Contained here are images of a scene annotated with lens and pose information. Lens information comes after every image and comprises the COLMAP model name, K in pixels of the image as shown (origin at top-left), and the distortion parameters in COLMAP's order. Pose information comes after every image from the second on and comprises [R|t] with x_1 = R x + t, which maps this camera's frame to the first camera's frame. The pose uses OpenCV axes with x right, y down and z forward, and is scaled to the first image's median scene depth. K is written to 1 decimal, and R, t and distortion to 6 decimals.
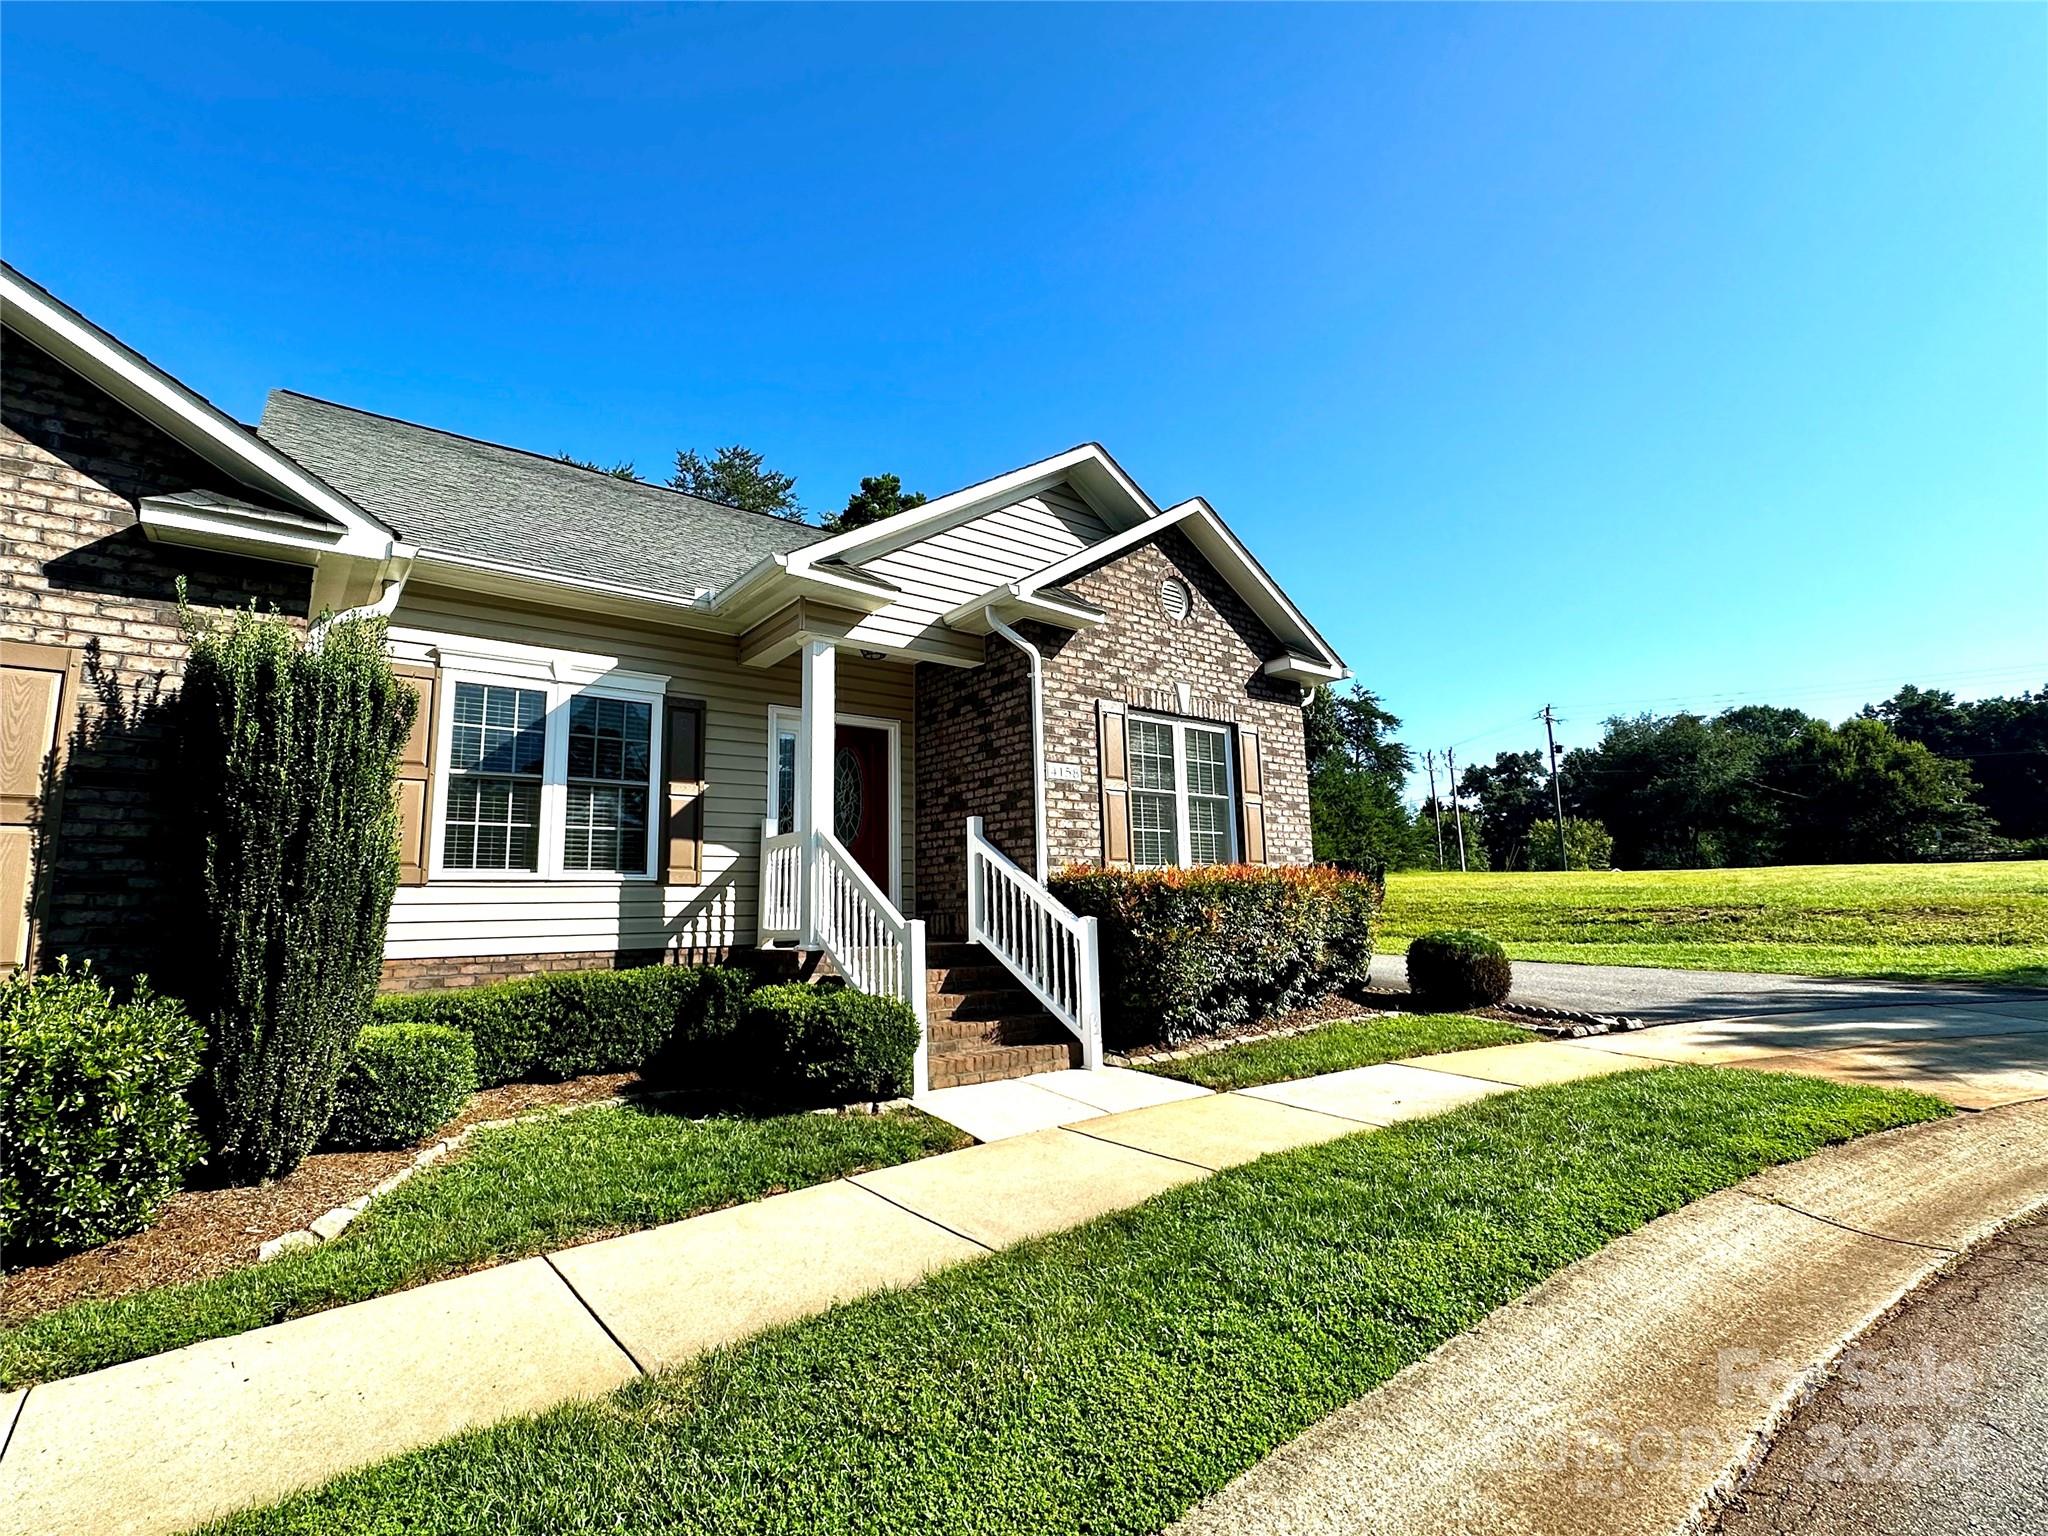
lens RADIAL K [[966.2, 0, 1029.4], [0, 966.2, 765.9], [0, 0, 1]] dist [-0.001476, -0.000756]
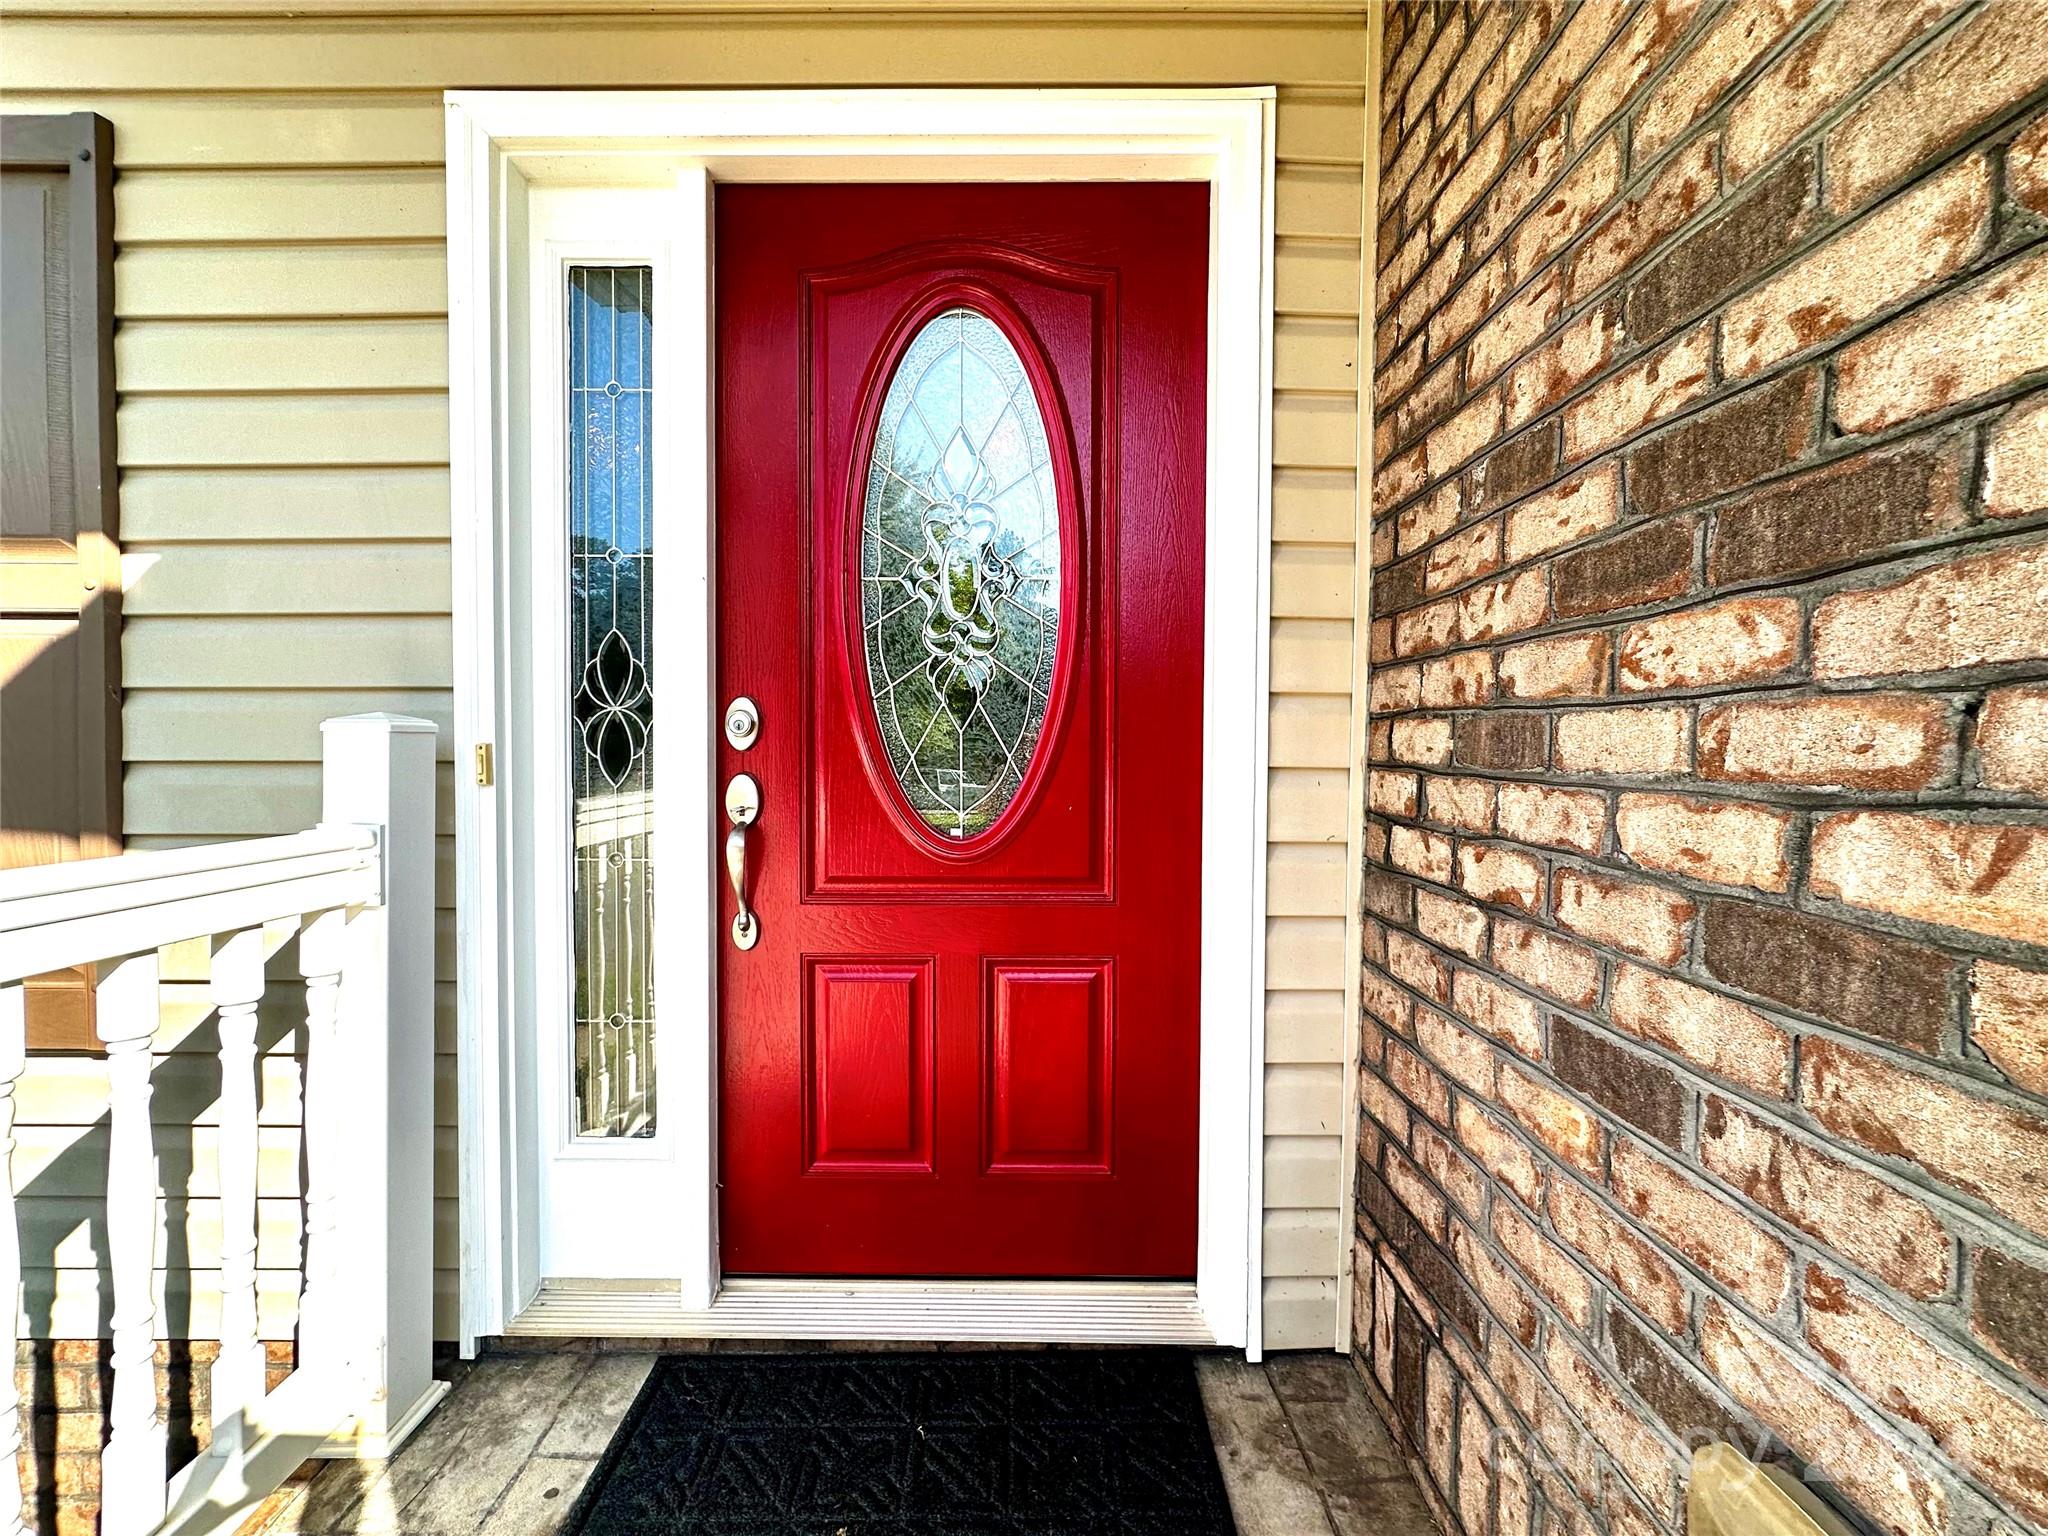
lens RADIAL K [[823.9, 0, 1022.2], [0, 823.9, 765.6], [0, 0, 1]] dist [-0.010547, 0.001639]
pose [[0.775110, 0.046642, -0.630102, -0.082910], [0.073603, 0.983816, 0.163367, 0.047402], [0.627524, -0.173005, 0.759133, 0.959799]]
